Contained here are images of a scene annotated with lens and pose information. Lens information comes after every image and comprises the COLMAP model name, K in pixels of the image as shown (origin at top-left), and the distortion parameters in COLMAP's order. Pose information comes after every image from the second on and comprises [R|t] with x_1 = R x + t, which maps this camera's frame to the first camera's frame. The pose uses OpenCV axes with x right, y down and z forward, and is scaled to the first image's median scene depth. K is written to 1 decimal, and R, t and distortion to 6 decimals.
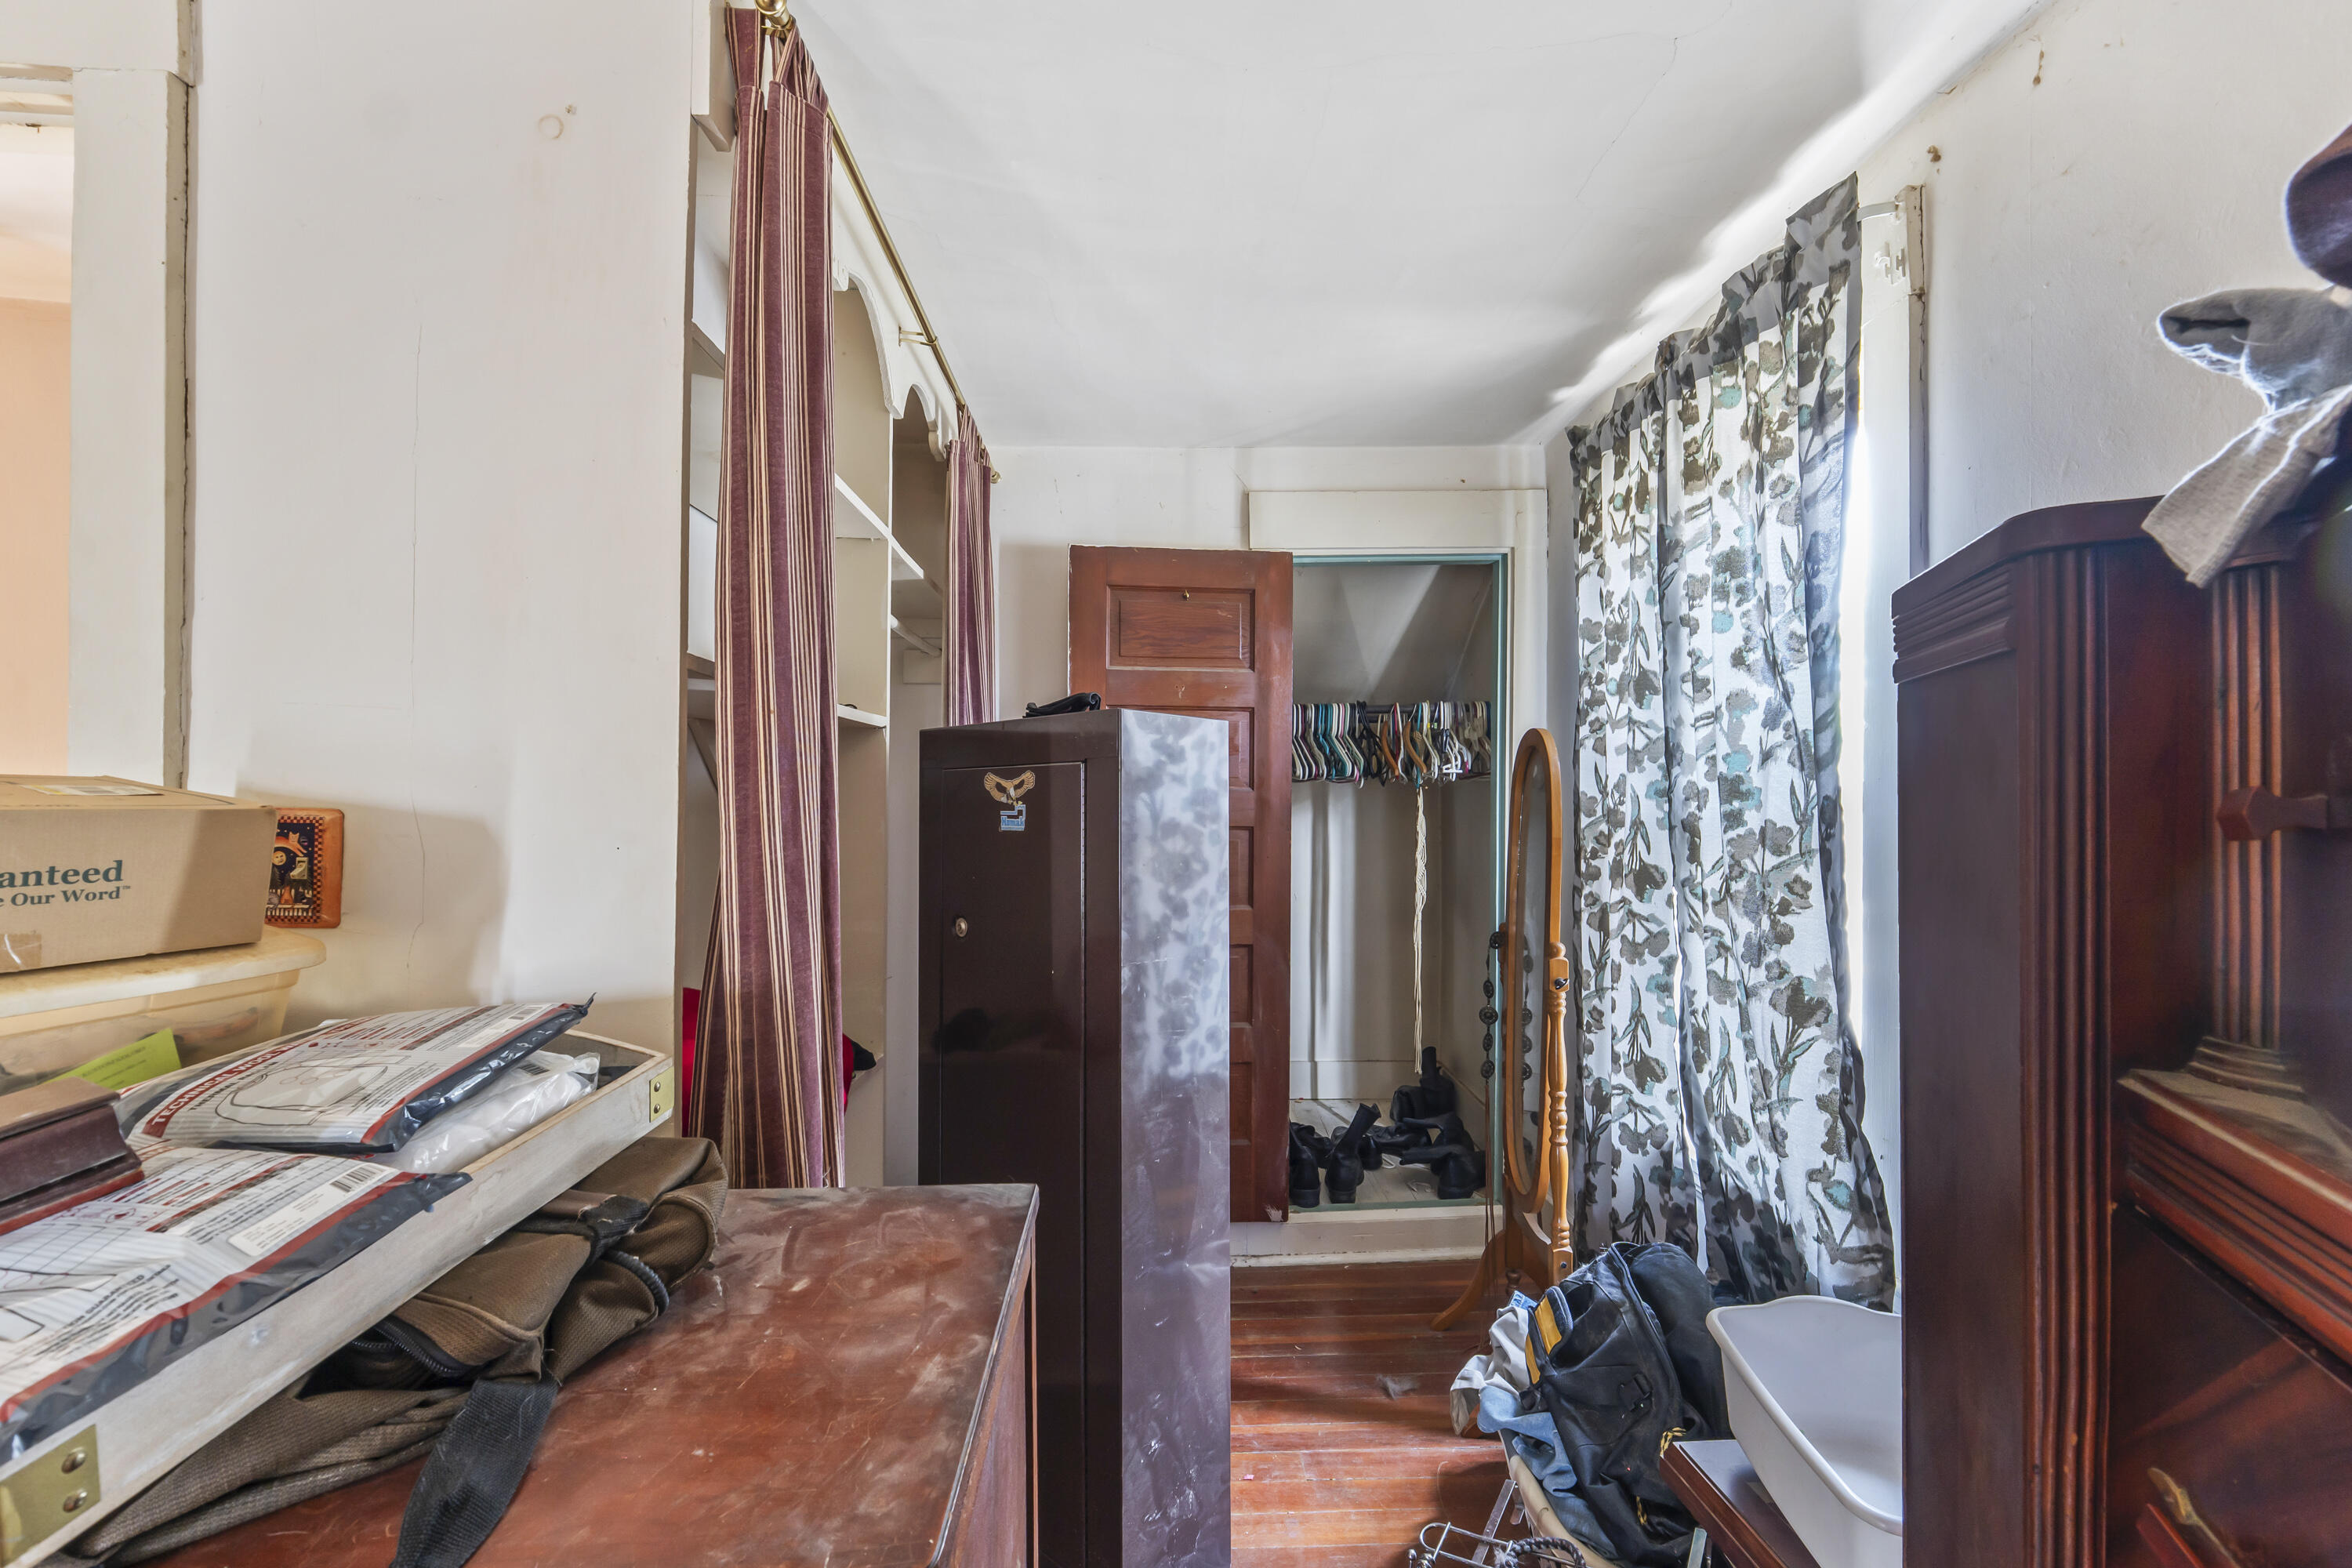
lens RADIAL K [[1004.6, 0, 1185.2], [0, 1004.6, 796.6], [0, 0, 1]] dist [-0.003042, -0.000572]
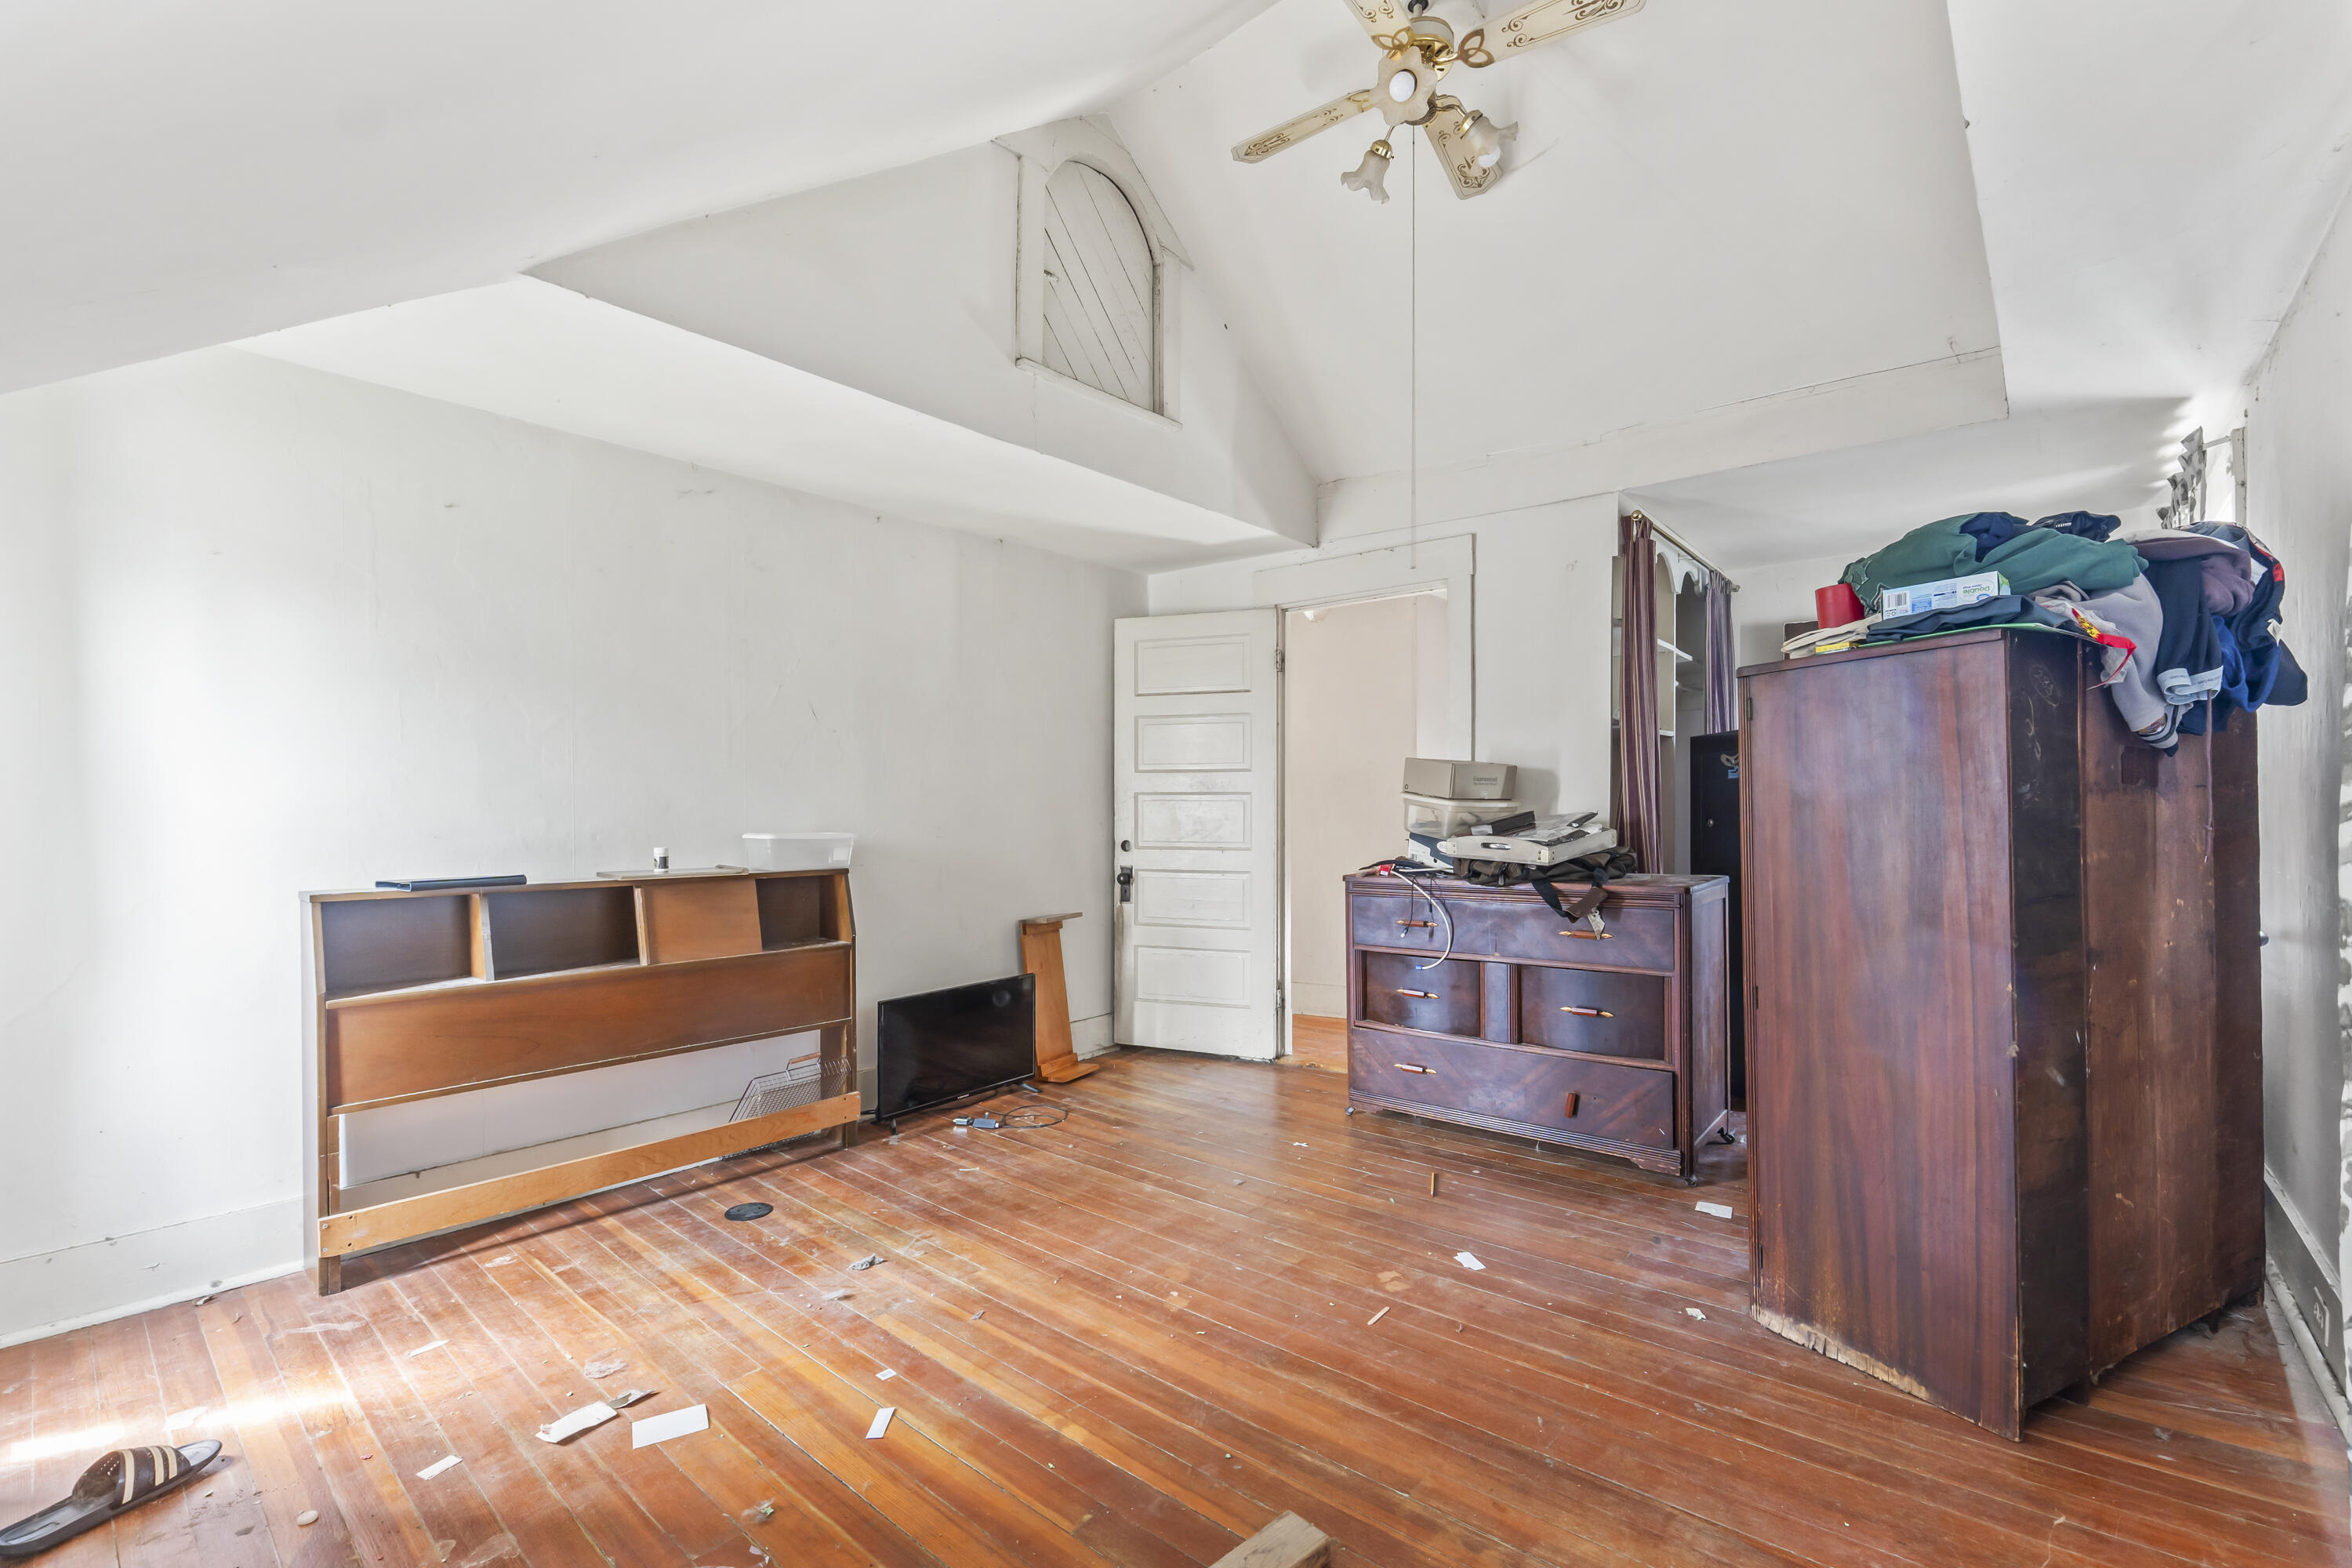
lens RADIAL K [[1004.6, 0, 1185.4], [0, 1004.6, 804.8], [0, 0, 1]] dist [-0.003042, -0.000572]
pose [[0.744117, -0.008581, -0.667995, 0.498289], [0.006424, 0.999963, -0.005689, 0.115233], [0.668019, -0.000057, 0.744144, -1.801714]]
